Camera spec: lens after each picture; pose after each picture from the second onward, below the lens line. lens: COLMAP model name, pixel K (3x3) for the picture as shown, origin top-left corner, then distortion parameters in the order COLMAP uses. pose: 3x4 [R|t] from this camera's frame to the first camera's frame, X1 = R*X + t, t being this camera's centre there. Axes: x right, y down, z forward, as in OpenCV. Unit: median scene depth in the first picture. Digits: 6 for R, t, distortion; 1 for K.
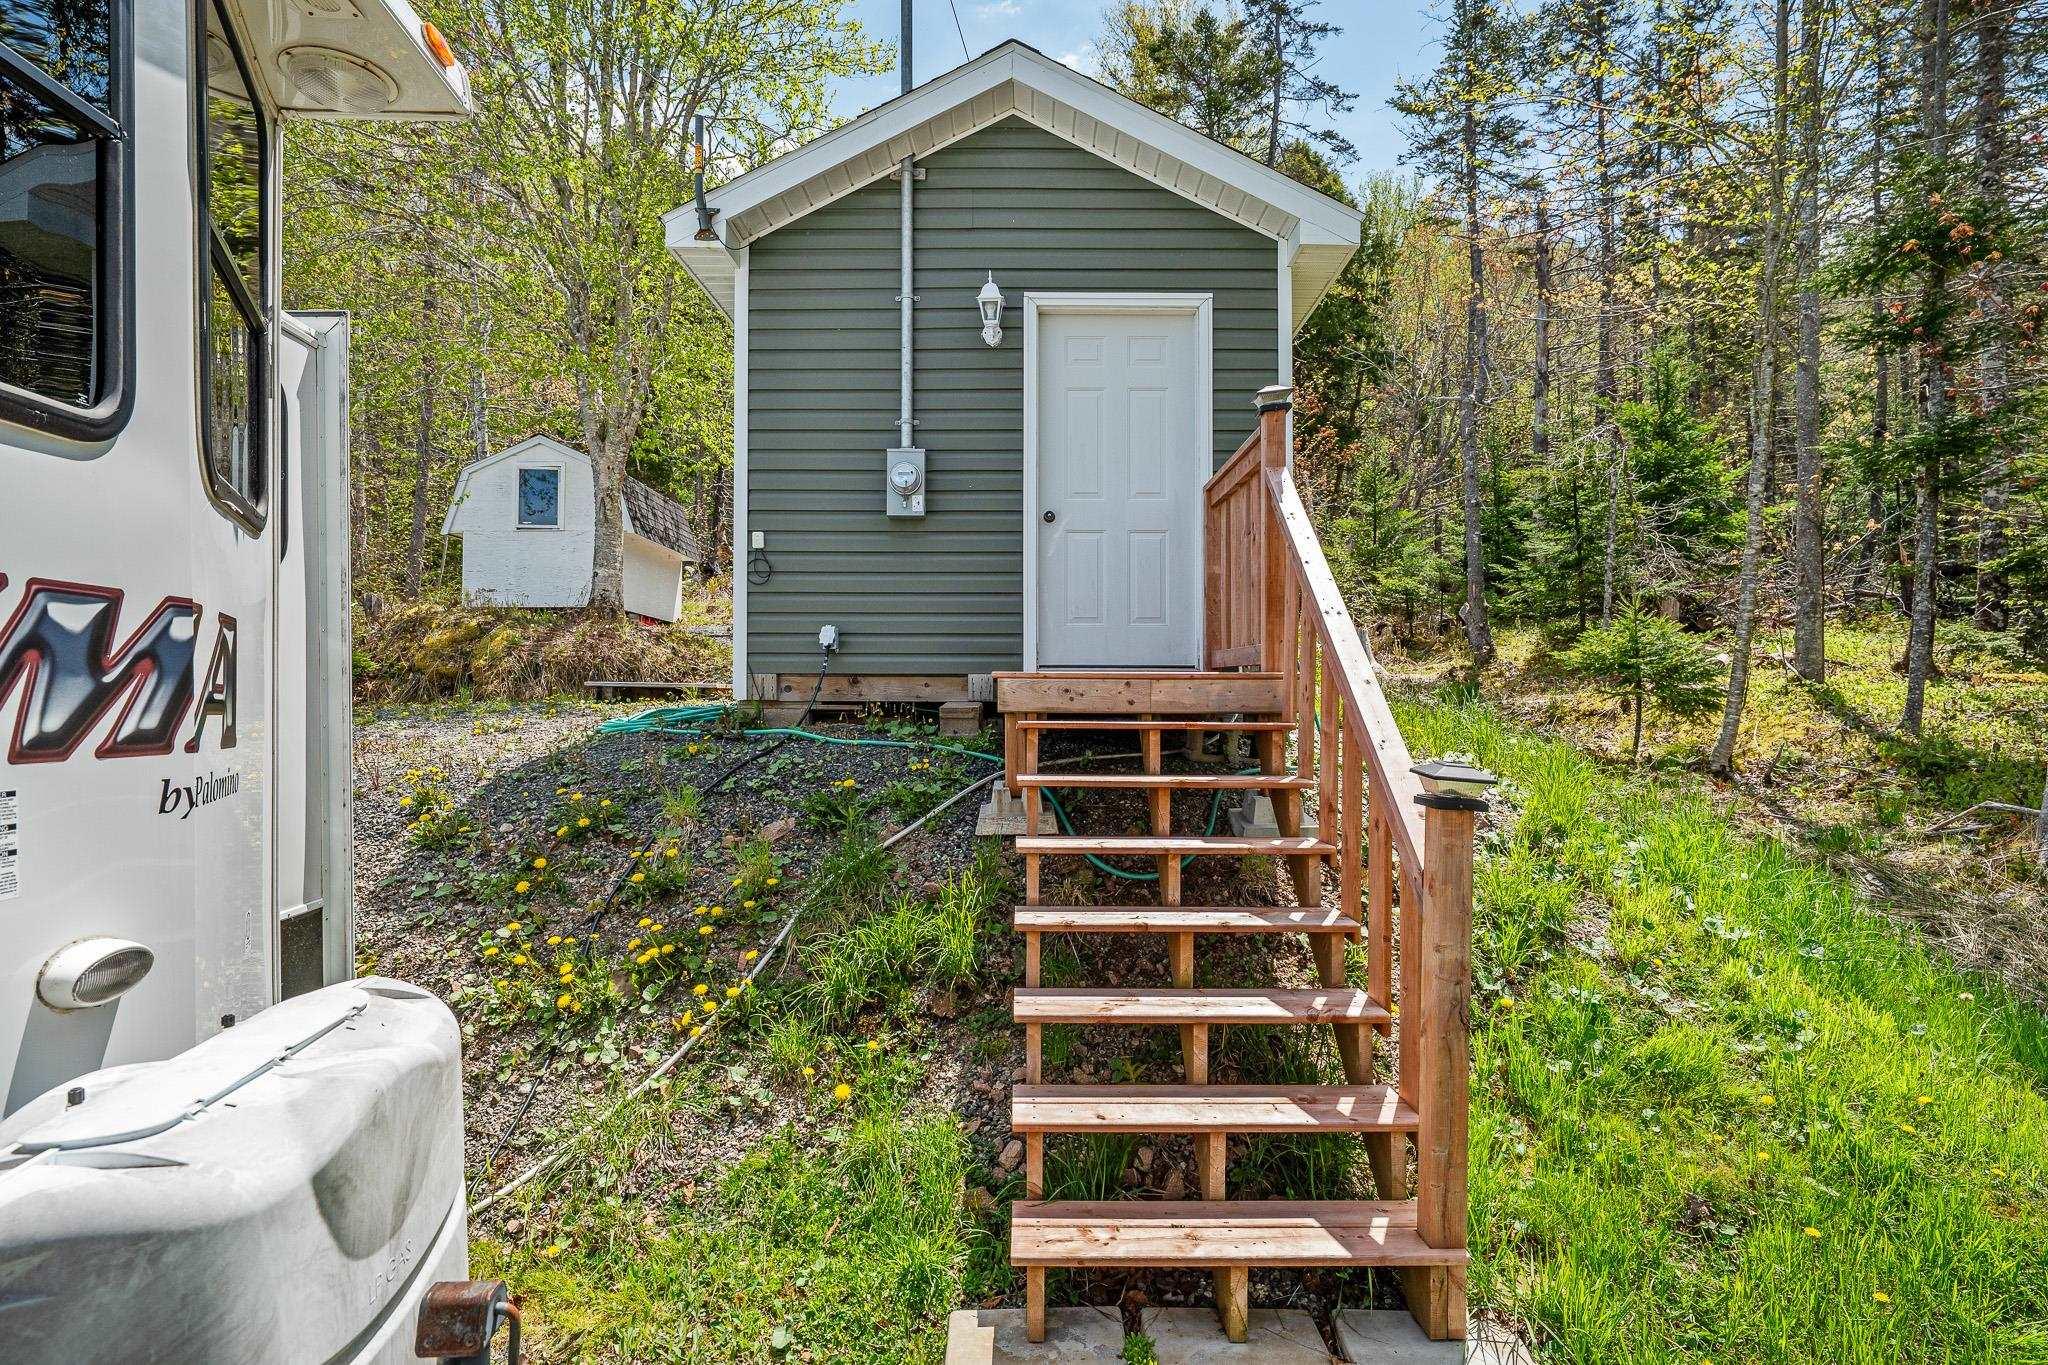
lens RADIAL K [[1049.5, 0, 1031.2], [0, 1049.5, 676.7], [0, 0, 1]] dist [0.002288, 0.000010]
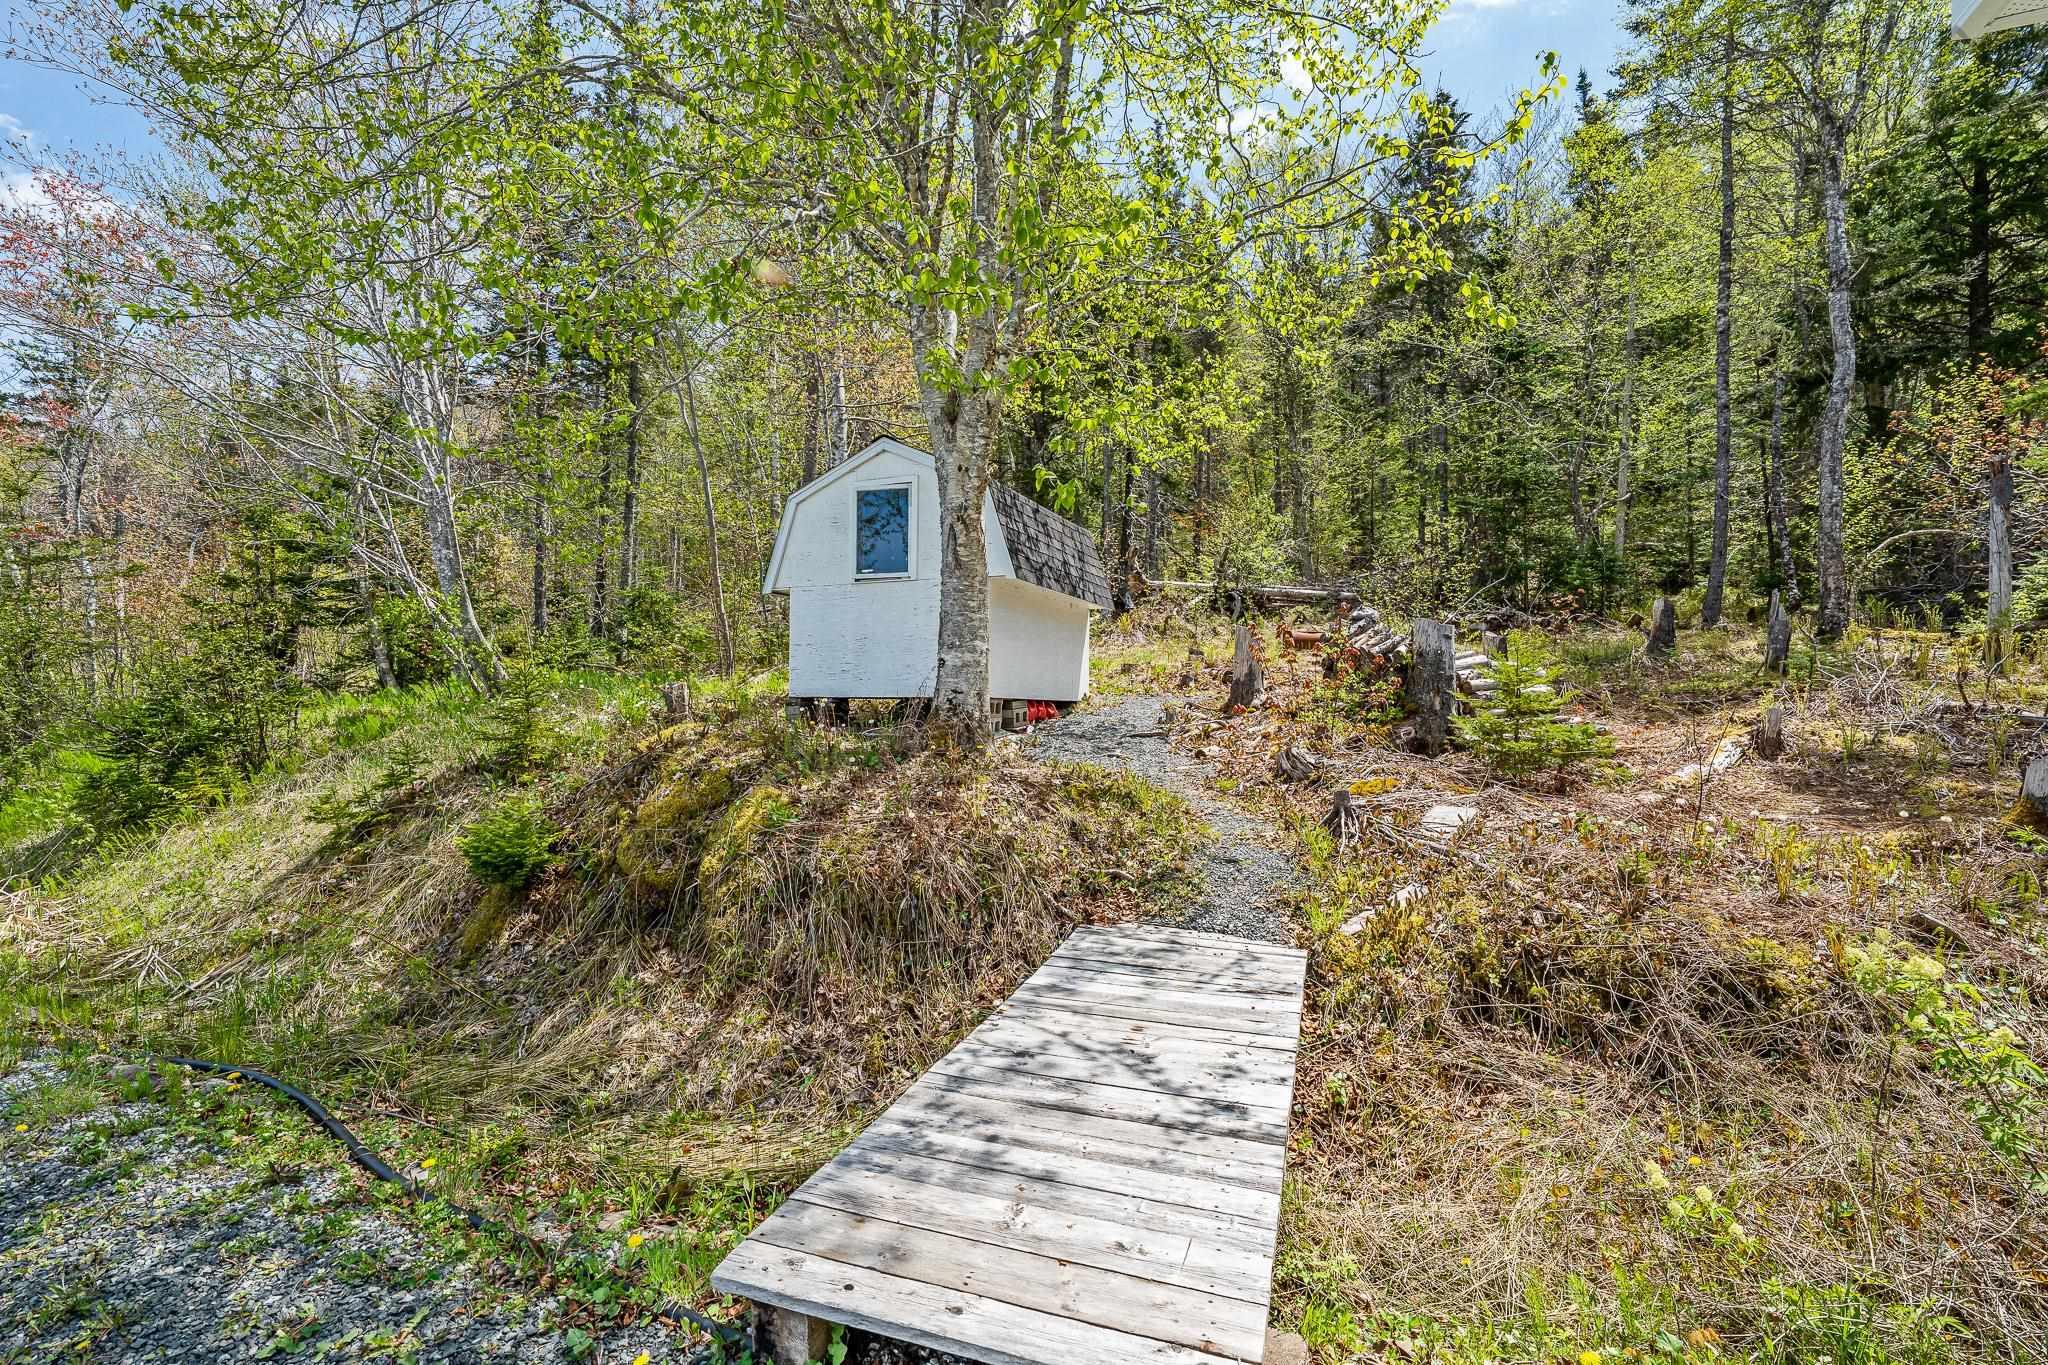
lens RADIAL K [[946.1, 0, 1033.2], [0, 946.1, 683.5], [0, 0, 1]] dist [0.000142, 0.000003]
pose [[0.928143, -0.003372, -0.372208, -0.180158], [0.006527, 0.999953, 0.007217, -0.088861], [0.372166, -0.009128, 0.928121, 0.545153]]
